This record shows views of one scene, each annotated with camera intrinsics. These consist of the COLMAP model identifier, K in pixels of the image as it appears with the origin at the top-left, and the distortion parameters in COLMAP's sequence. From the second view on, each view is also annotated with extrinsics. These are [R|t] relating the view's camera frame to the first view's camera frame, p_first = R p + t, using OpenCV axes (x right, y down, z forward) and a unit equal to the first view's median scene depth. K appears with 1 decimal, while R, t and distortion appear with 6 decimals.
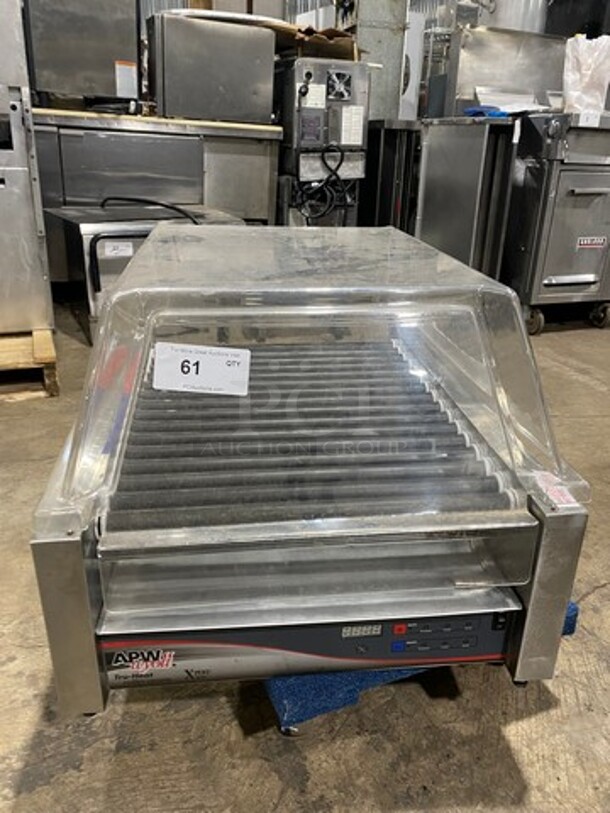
lens RADIAL K [[610.0, 0, 305.0], [0, 610.0, 406.5], [0, 0, 1]] dist [-0.000458, -0.000434]
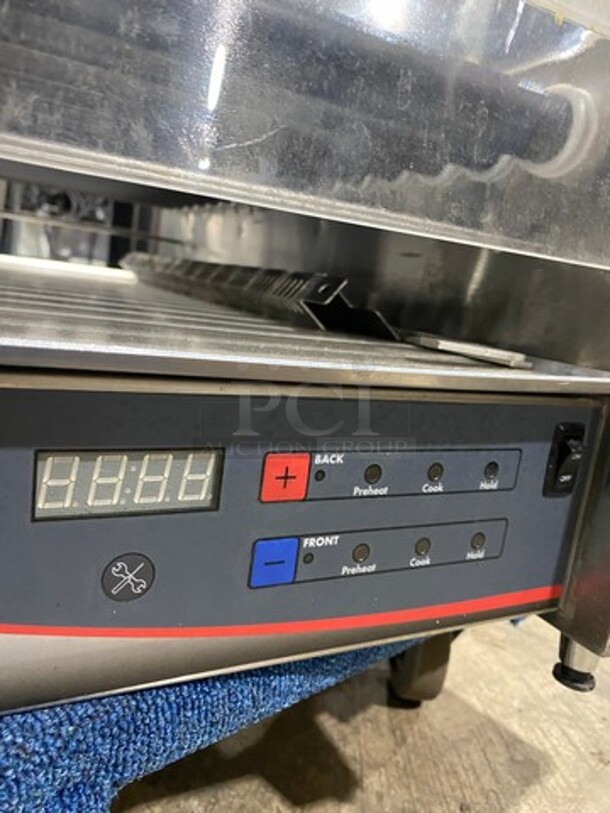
lens RADIAL K [[610.0, 0, 305.0], [0, 610.0, 406.5], [0, 0, 1]] dist [-0.000458, -0.000434]
pose [[0.919774, 0.041149, 0.390285, 0.049633], [0.039516, 0.979723, -0.196423, 0.308335], [-0.390453, 0.196088, 0.899498, 0.606697]]
